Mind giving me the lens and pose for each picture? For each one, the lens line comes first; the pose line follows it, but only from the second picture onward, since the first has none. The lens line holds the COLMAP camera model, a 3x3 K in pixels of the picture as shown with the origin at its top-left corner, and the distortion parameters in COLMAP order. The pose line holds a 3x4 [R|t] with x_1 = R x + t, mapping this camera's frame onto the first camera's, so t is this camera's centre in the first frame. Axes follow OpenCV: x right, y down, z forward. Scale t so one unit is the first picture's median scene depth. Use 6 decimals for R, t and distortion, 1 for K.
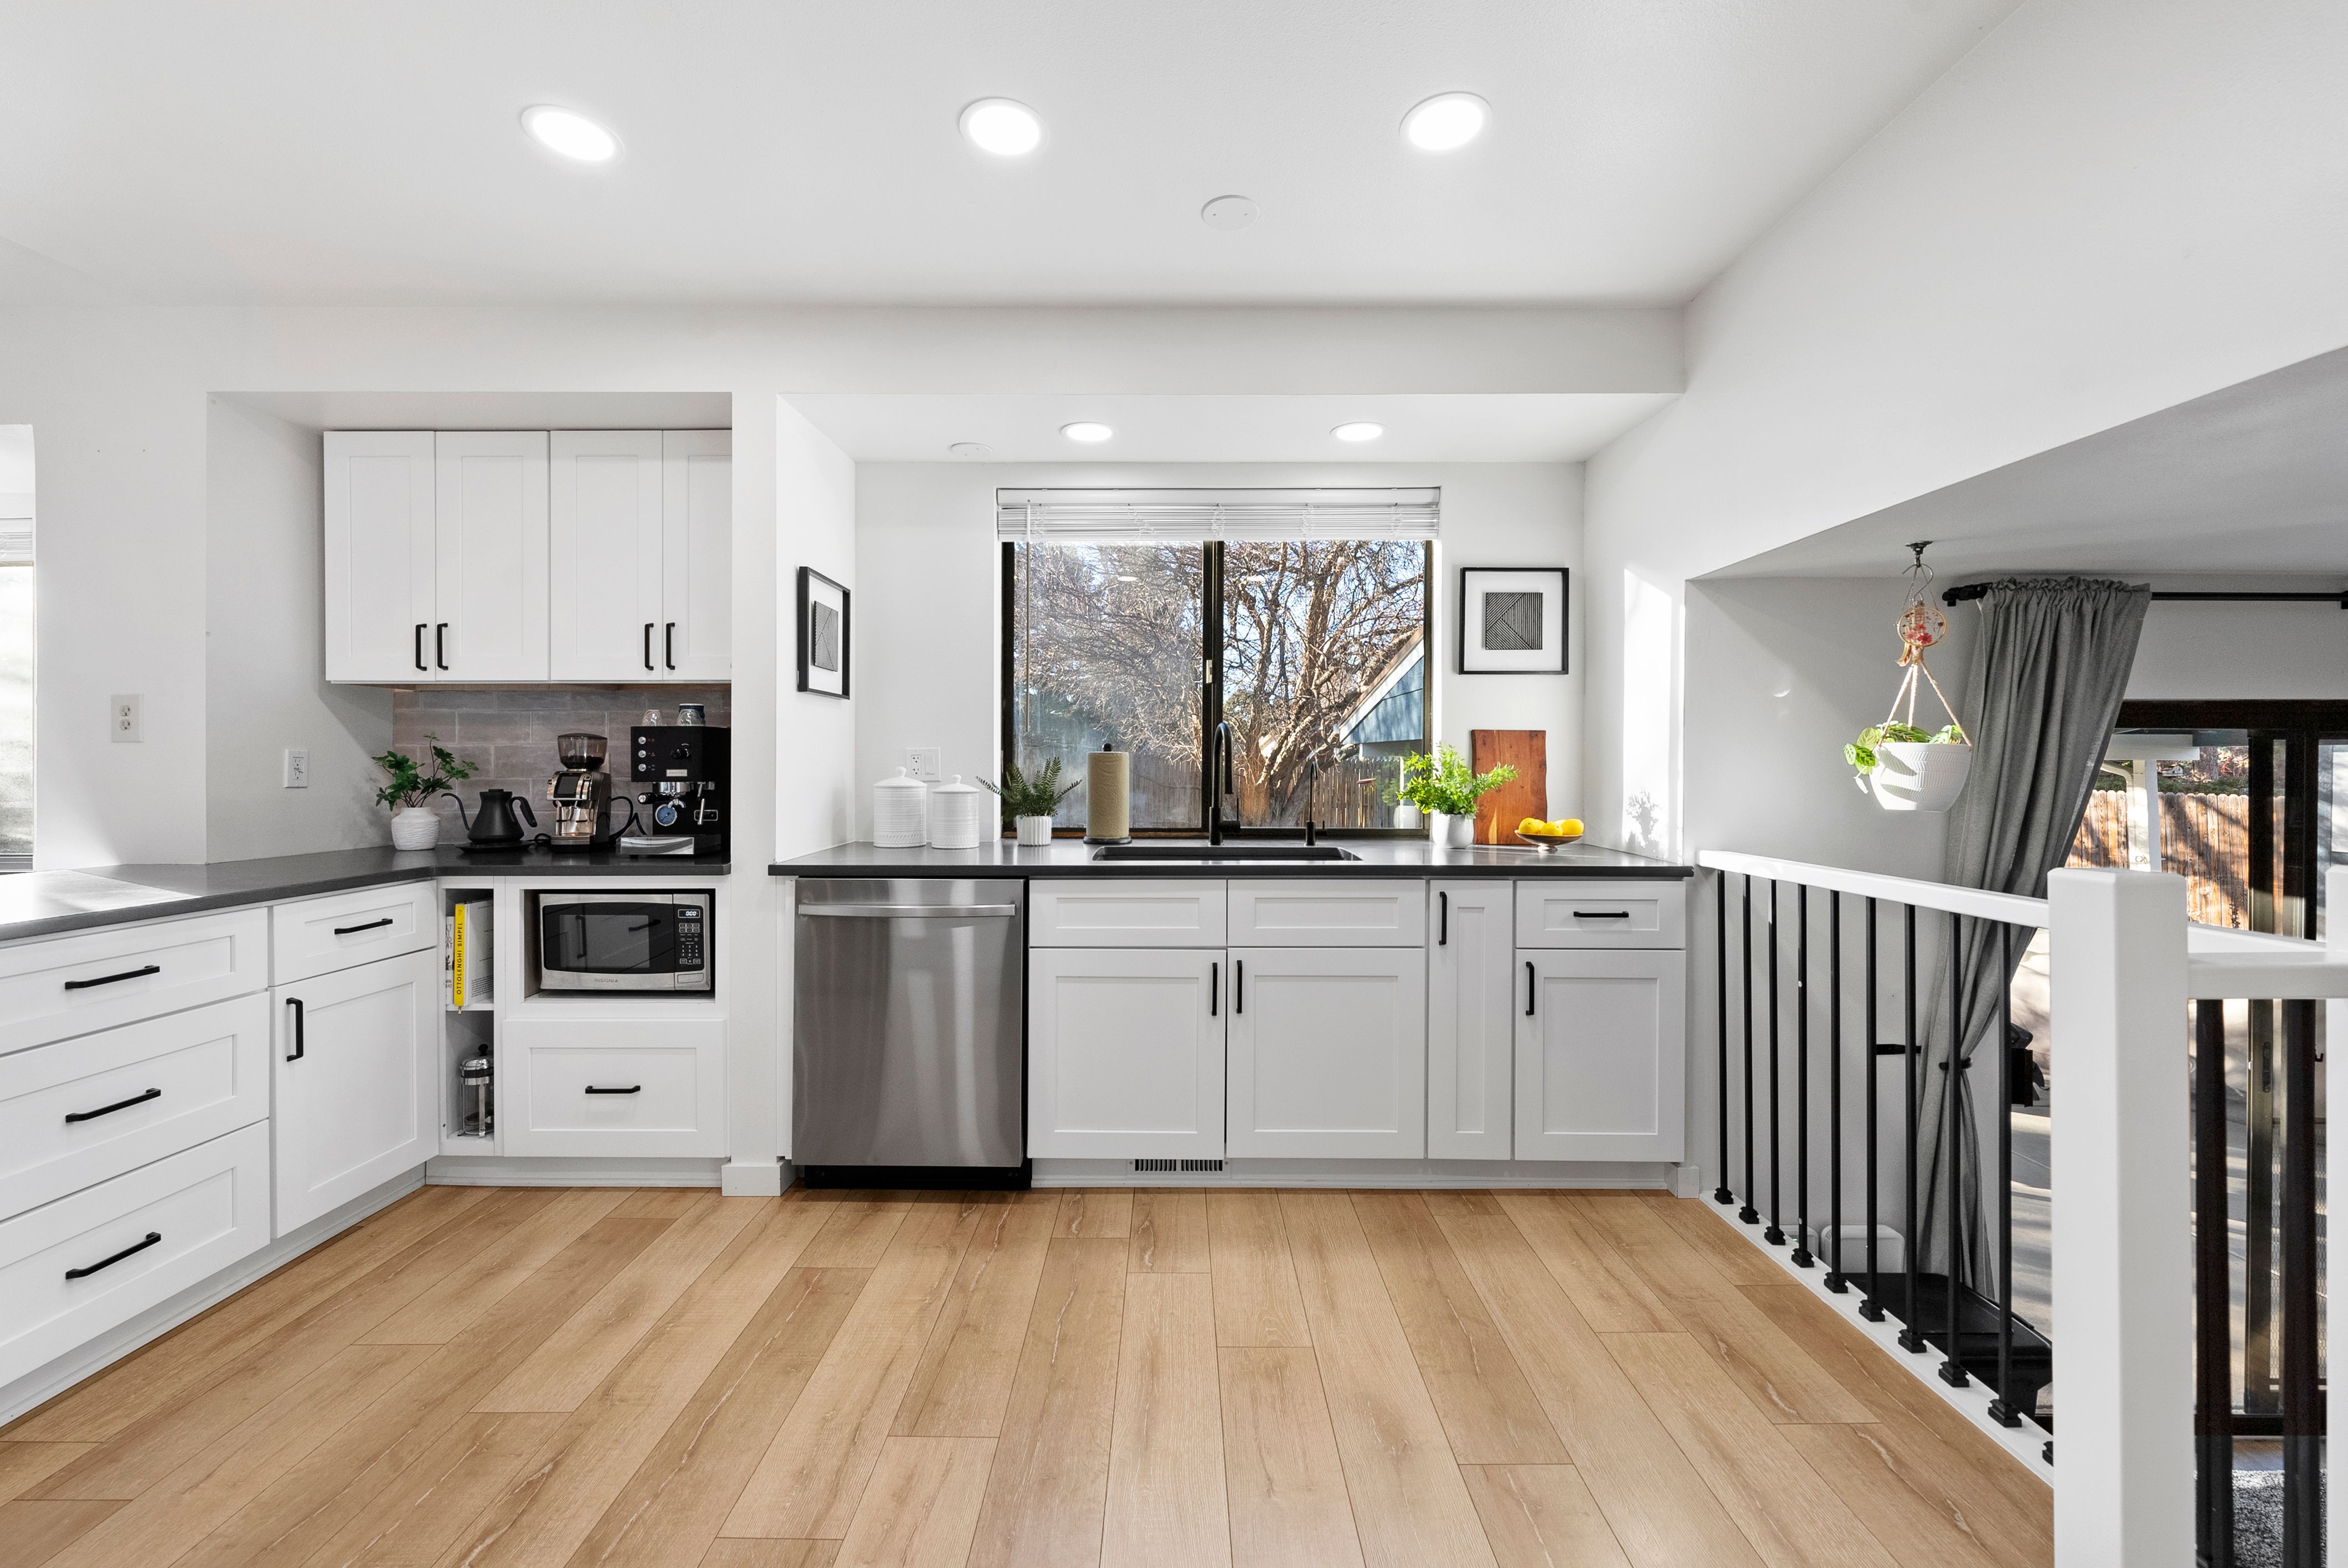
lens RADIAL K [[922.2, 0, 1177.4], [0, 922.2, 769.1], [0, 0, 1]] dist [-0.001031, -0.000895]
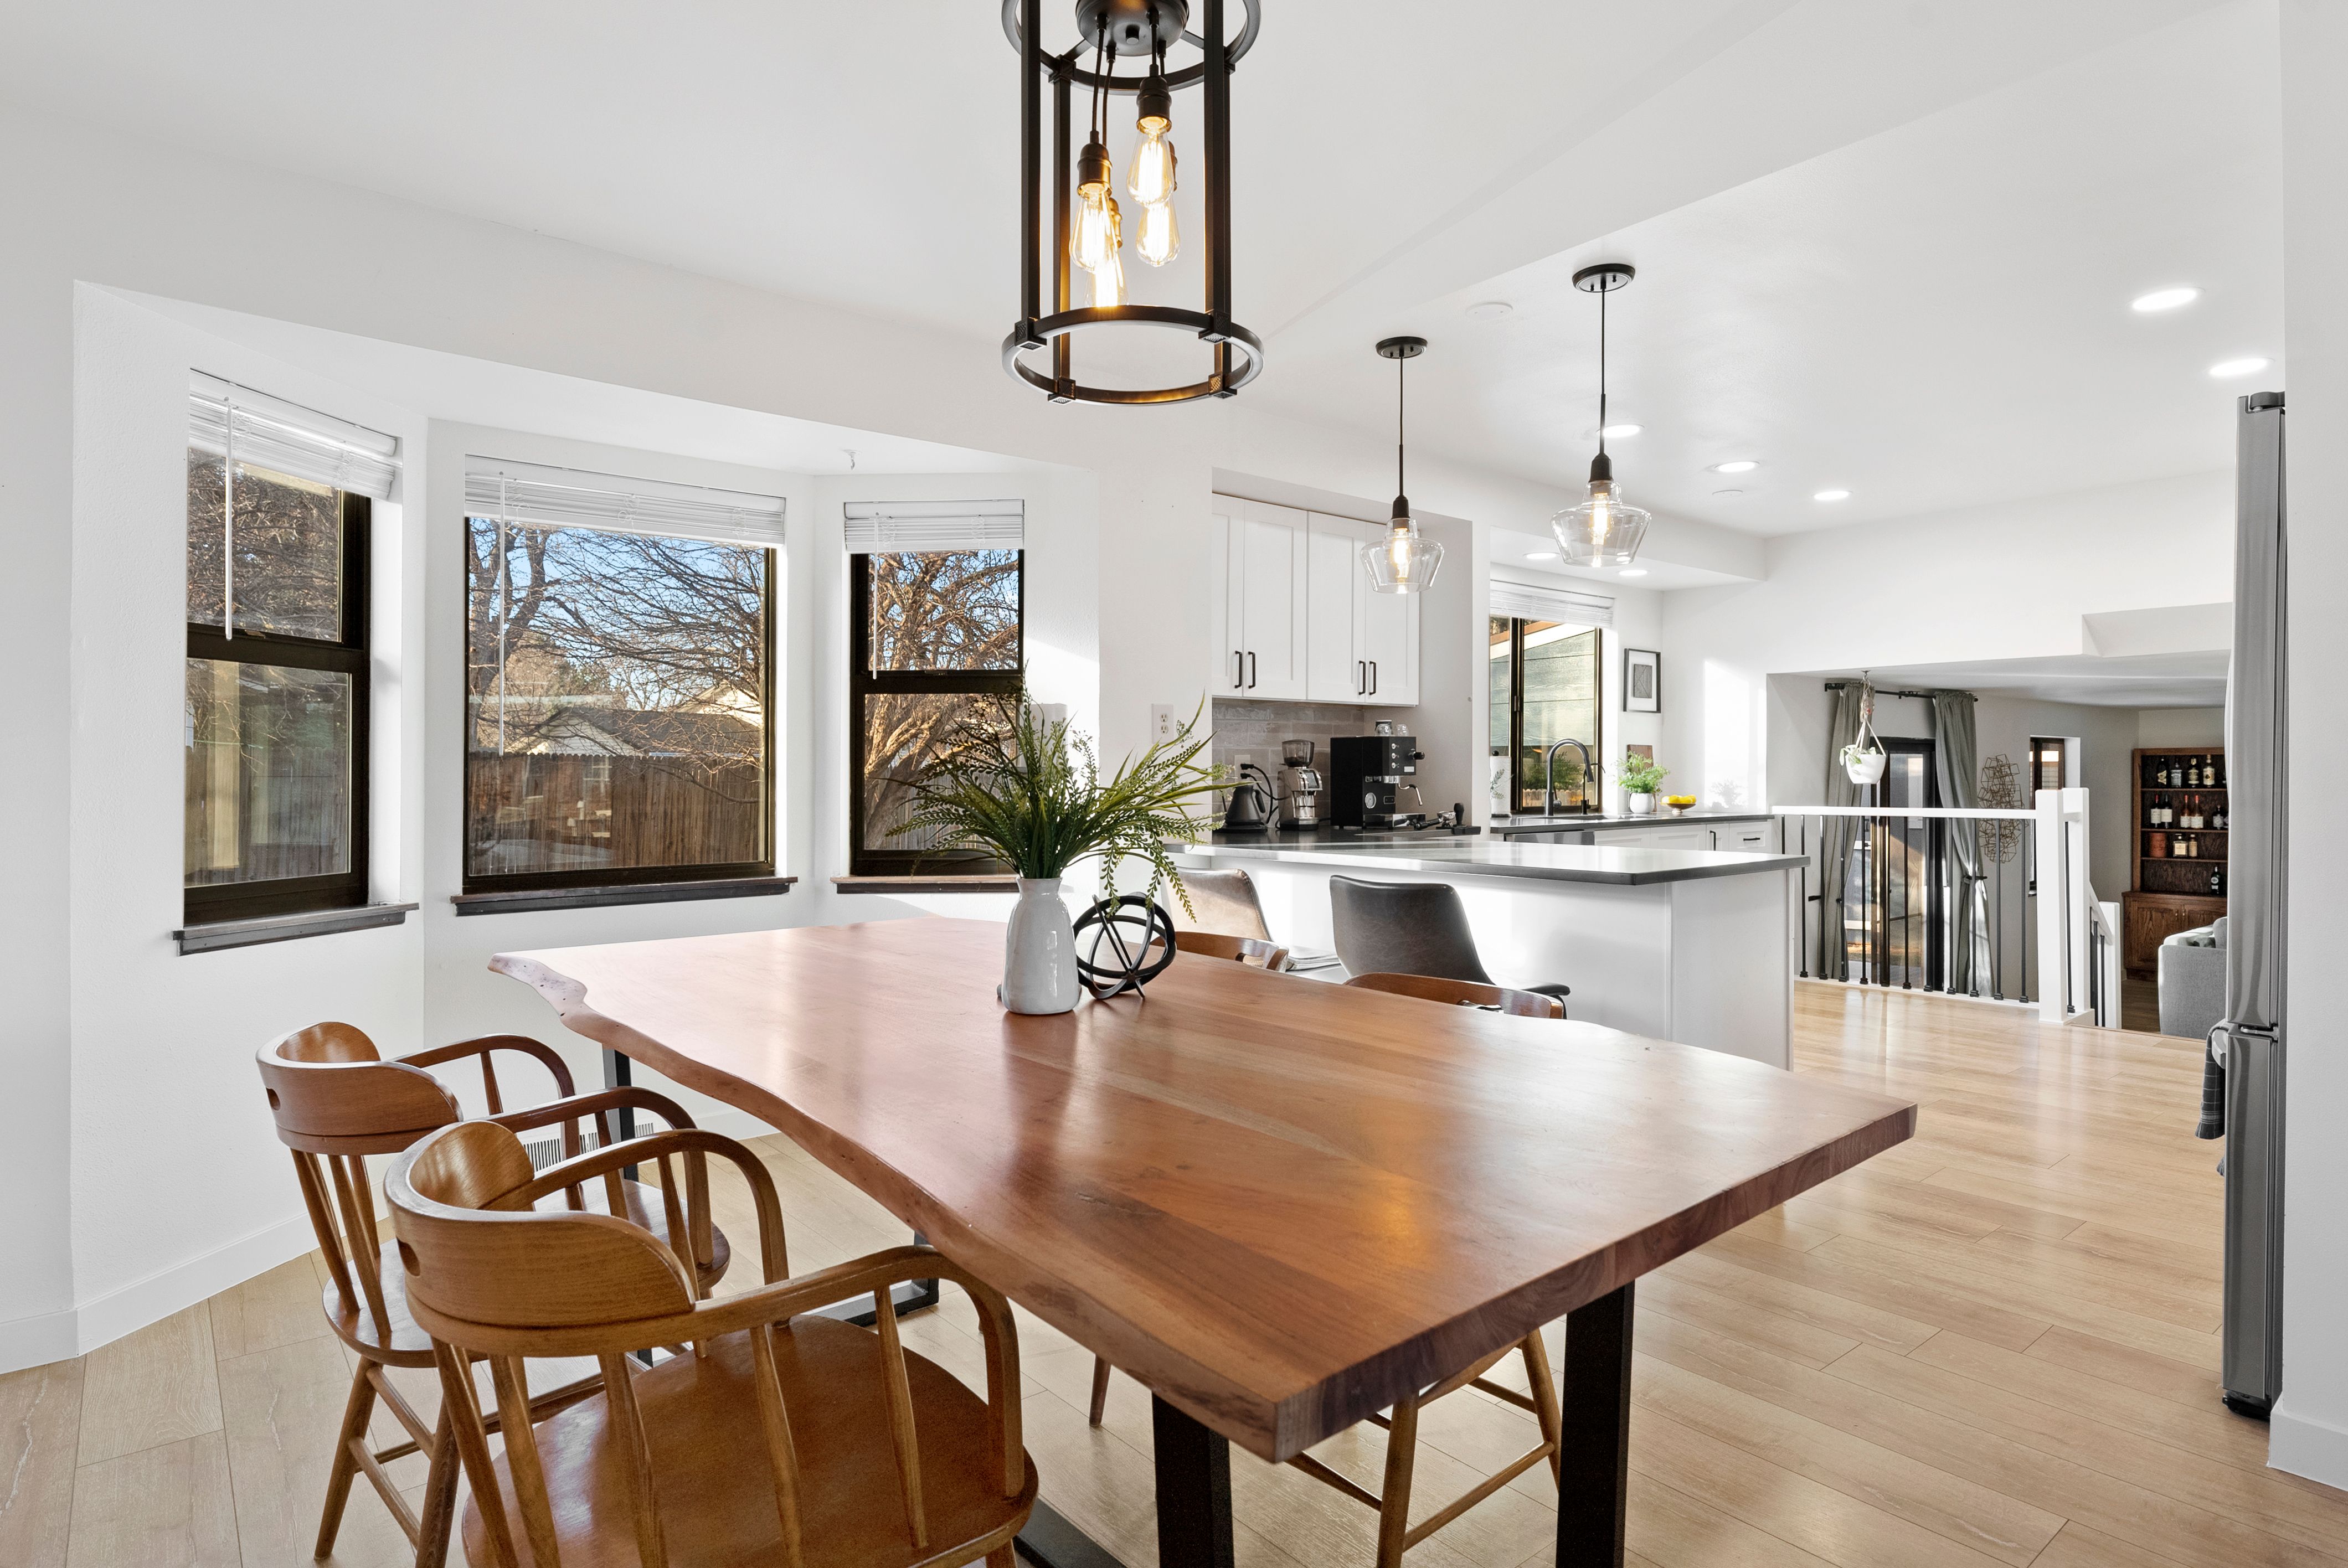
lens RADIAL K [[1261.7, 0, 1174.7], [0, 1261.7, 774.2], [0, 0, 1]] dist [0.002213, 0.000438]
pose [[0.767233, -0.003284, 0.641360, -2.185392], [0.007225, 0.999968, -0.003522, 0.017126], [-0.641327, 0.007336, 0.767232, -0.291031]]
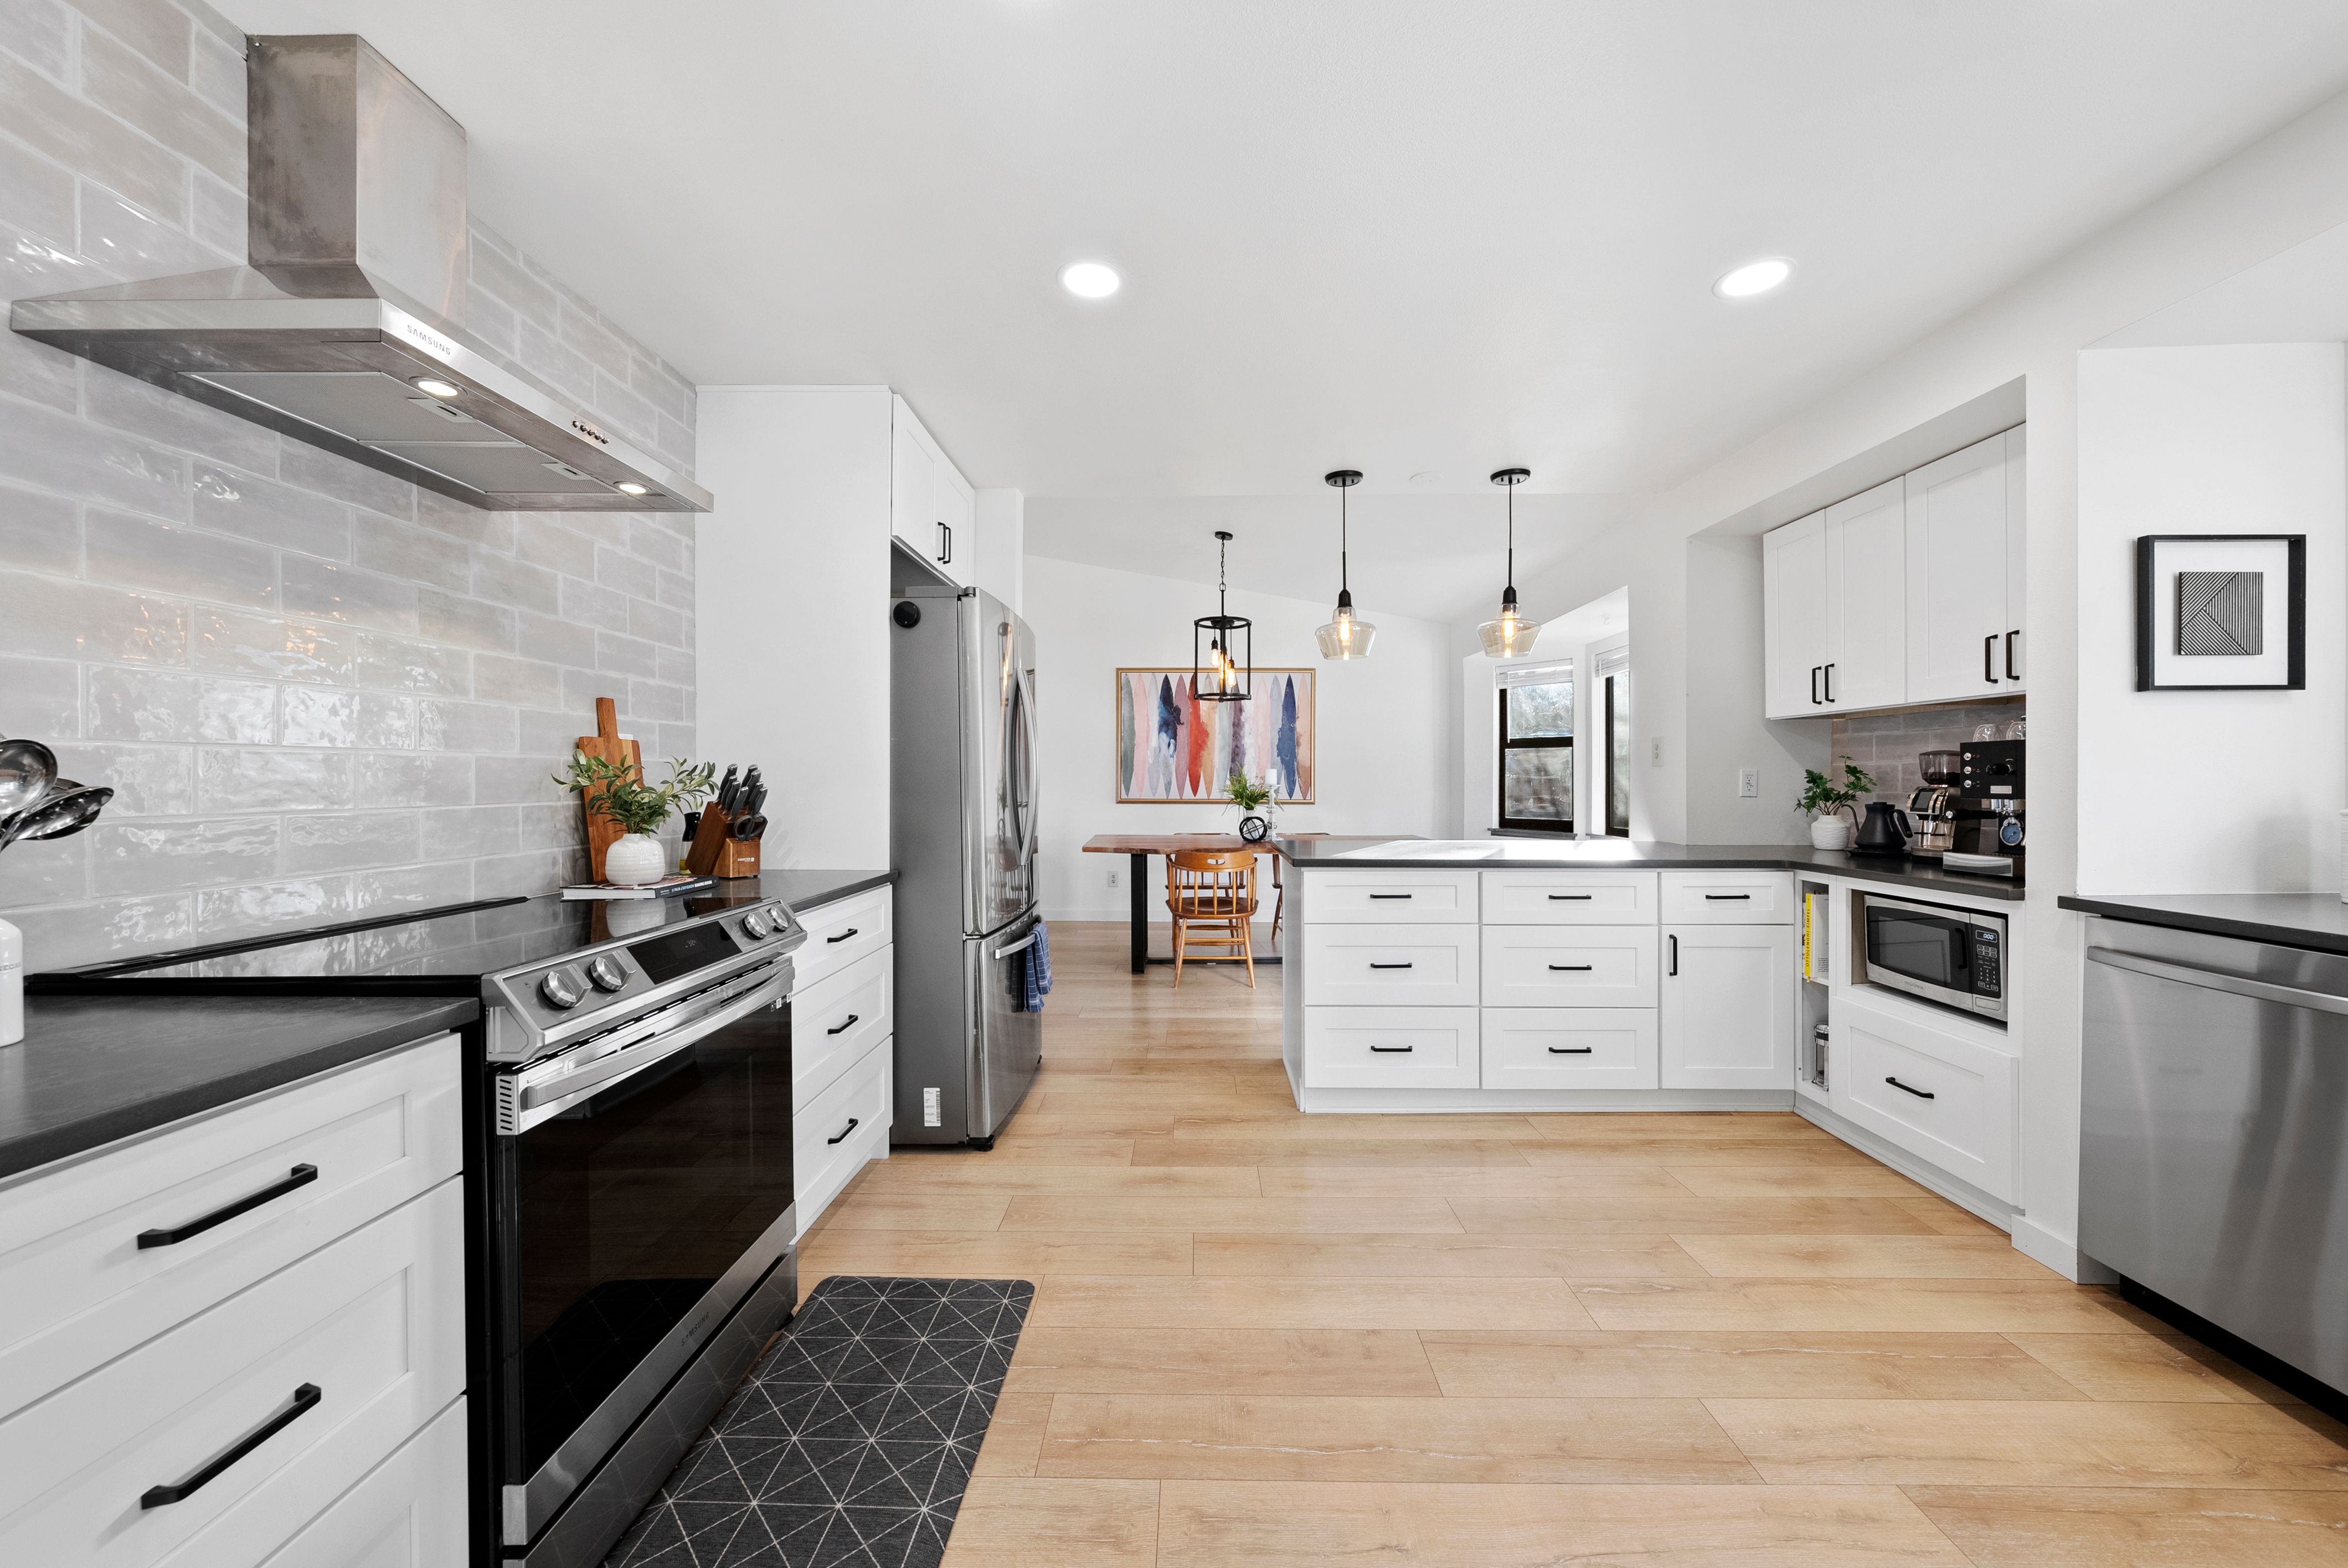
lens RADIAL K [[838.6, 0, 1167.5], [0, 838.6, 786.3], [0, 0, 1]] dist [-0.001843, 0.000227]
pose [[-0.025345, 0.009045, -0.999638, 0.363314], [-0.006056, 0.999939, 0.009201, -0.002079], [0.999660, 0.006287, -0.025288, 0.169030]]
